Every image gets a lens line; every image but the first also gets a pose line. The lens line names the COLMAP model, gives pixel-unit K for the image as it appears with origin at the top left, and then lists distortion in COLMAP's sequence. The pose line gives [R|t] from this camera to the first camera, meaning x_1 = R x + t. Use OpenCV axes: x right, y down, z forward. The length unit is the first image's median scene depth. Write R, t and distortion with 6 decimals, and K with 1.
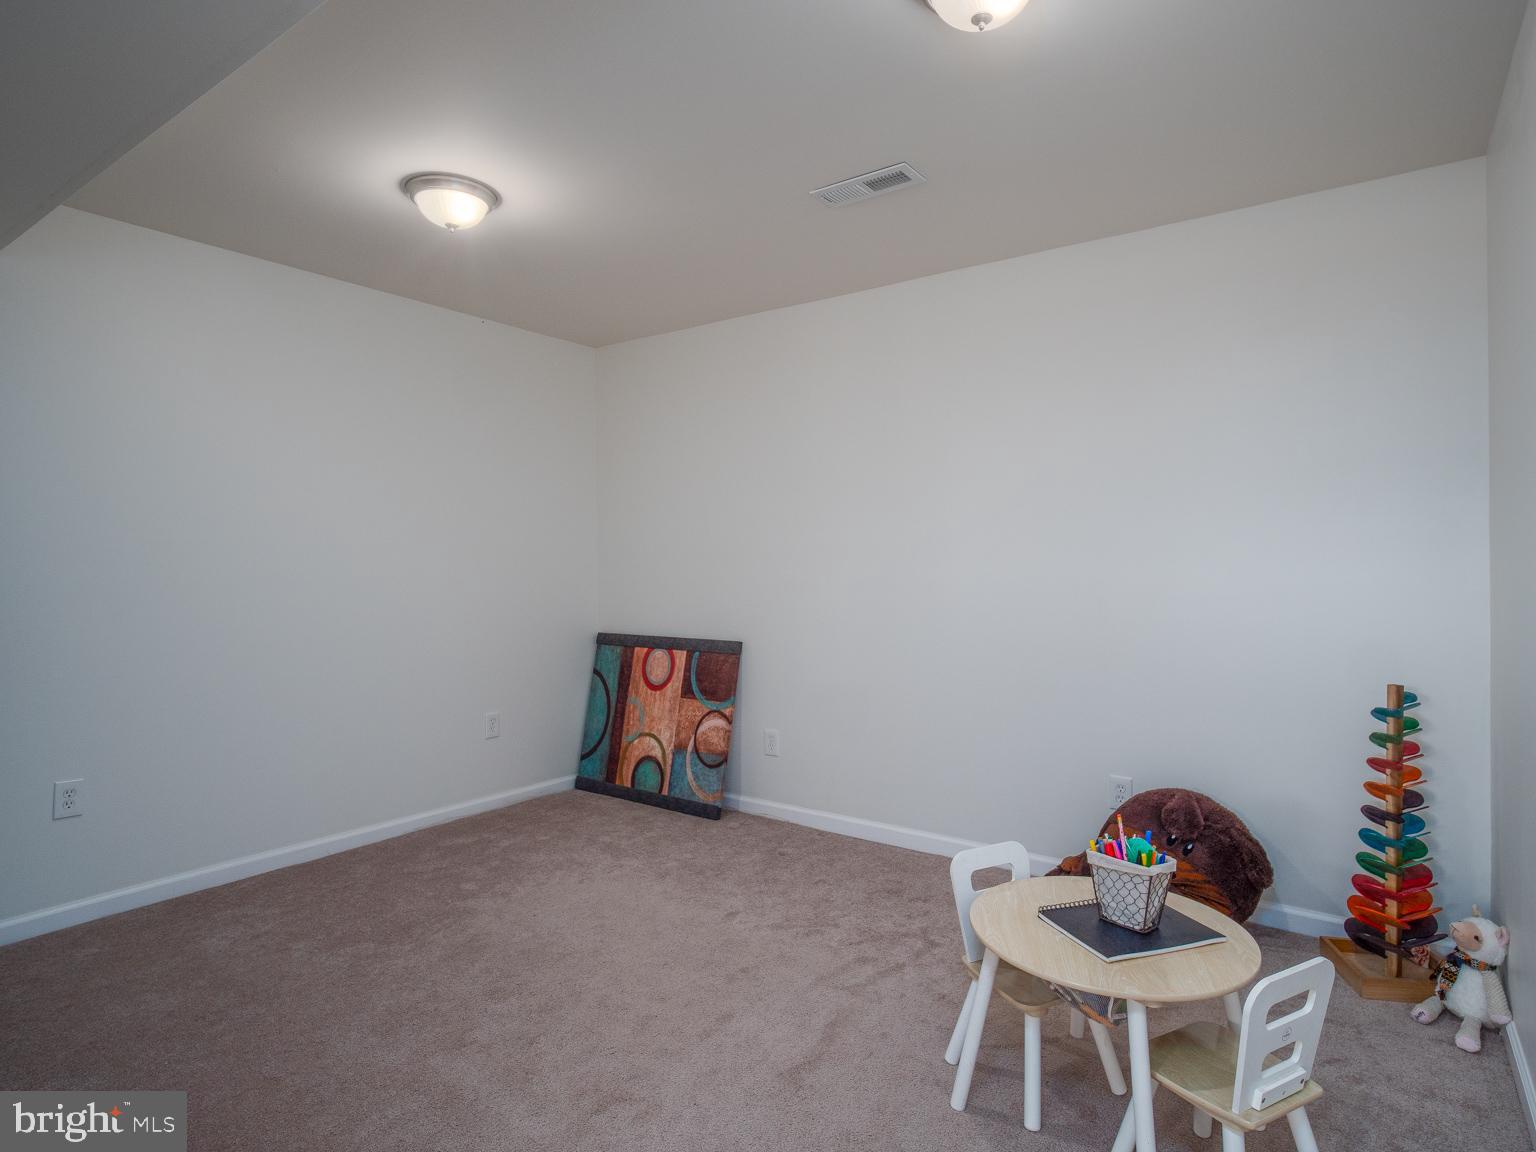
lens RADIAL K [[836.3, 0, 763.0], [0, 836.3, 572.4], [0, 0, 1]] dist [0.002408, -0.006684]
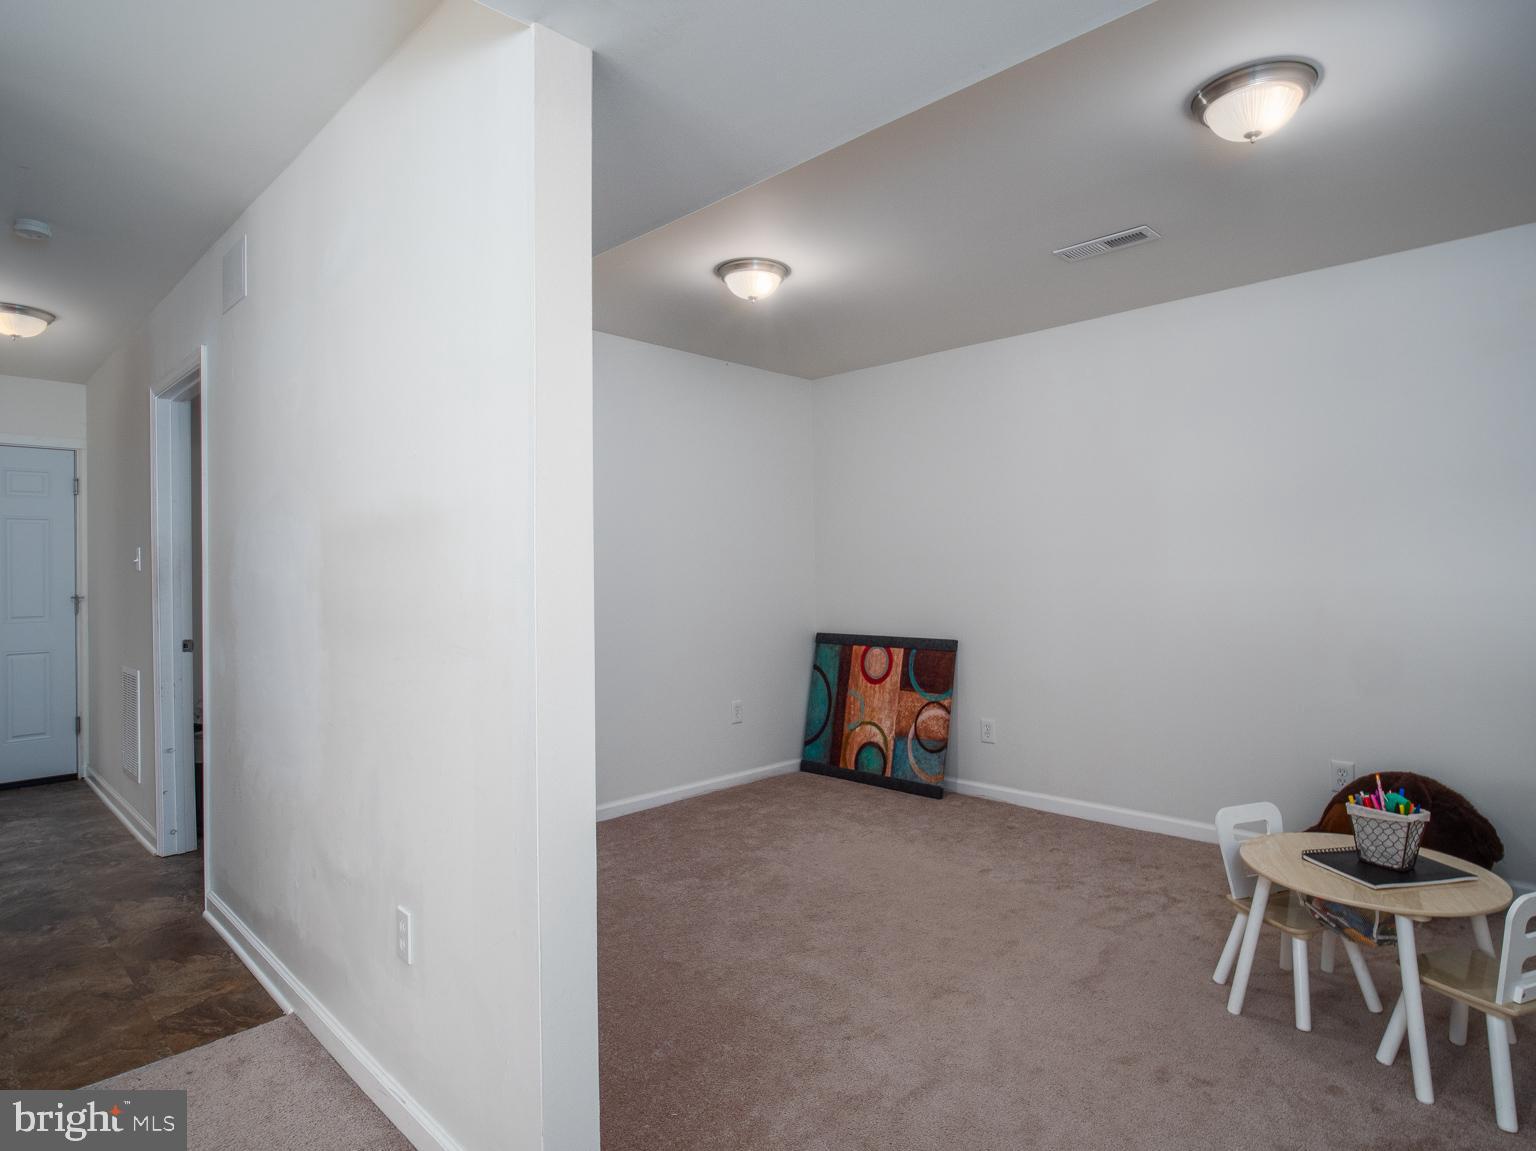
lens RADIAL K [[836.3, 0, 764.9], [0, 836.3, 570.4], [0, 0, 1]] dist [0.002408, -0.006684]
pose [[0.989683, -0.010772, -0.142866, -0.182086], [0.008967, 0.999872, -0.013270, 0.004058], [0.142991, 0.011852, 0.989653, -0.214532]]
